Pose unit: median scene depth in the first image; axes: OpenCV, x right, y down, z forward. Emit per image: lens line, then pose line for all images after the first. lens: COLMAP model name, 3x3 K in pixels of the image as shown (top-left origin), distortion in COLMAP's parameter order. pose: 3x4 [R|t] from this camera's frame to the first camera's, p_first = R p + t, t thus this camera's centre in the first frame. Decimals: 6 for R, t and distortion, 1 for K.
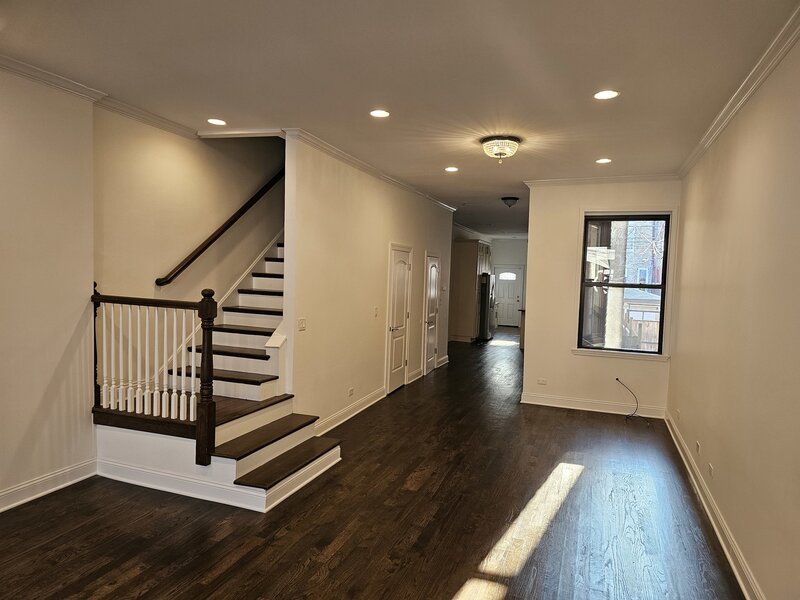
lens RADIAL K [[536.4, 0, 409.5], [0, 536.4, 304.8], [0, 0, 1]] dist [0.064059, -0.048126]
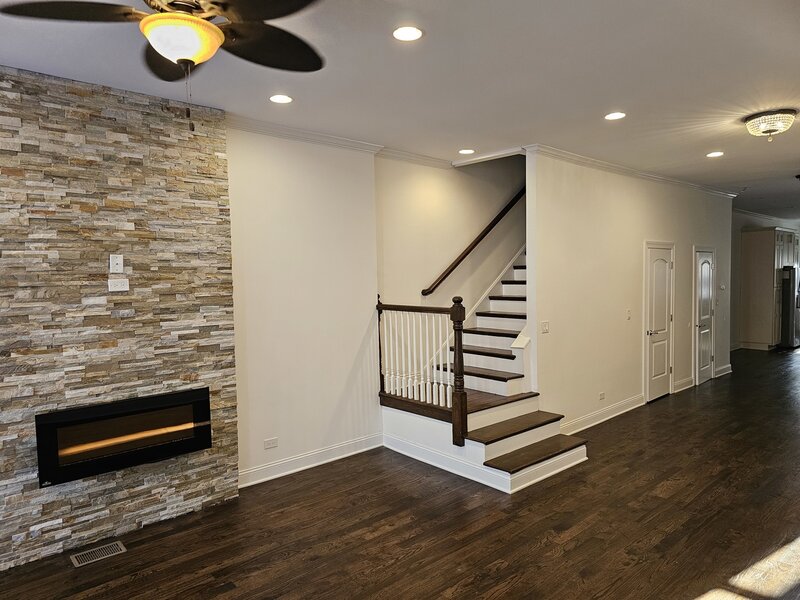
lens RADIAL K [[536.4, 0, 400.8], [0, 536.4, 307.2], [0, 0, 1]] dist [0.064059, -0.048126]
pose [[0.877301, -0.025536, -0.479260, 0.066951], [0.021725, 0.999673, -0.013497, 0.006331], [0.479448, 0.001429, 0.877569, -0.074243]]
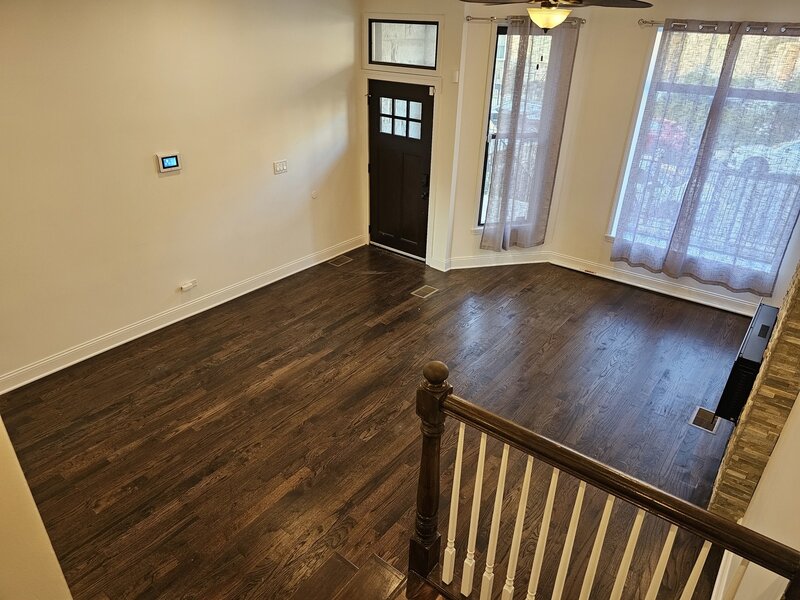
lens RADIAL K [[536.4, 0, 395.7], [0, 536.4, 302.5], [0, 0, 1]] dist [0.064059, -0.048126]
pose [[-0.945158, -0.197450, 0.260172, -0.378844], [-0.036430, 0.855337, 0.516789, -0.263981], [-0.324575, 0.478970, -0.815622, 1.155814]]
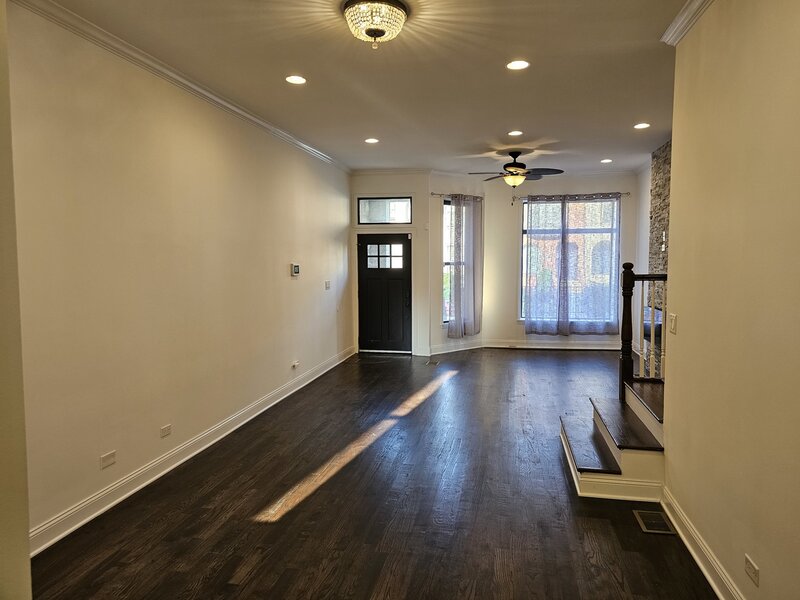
lens RADIAL K [[536.4, 0, 399.5], [0, 536.4, 301.5], [0, 0, 1]] dist [0.064059, -0.048126]
pose [[-0.990464, -0.015597, -0.136889, 0.238260], [-0.034408, 0.990091, 0.136148, -0.075560], [0.133409, 0.139560, -0.981186, 1.774890]]
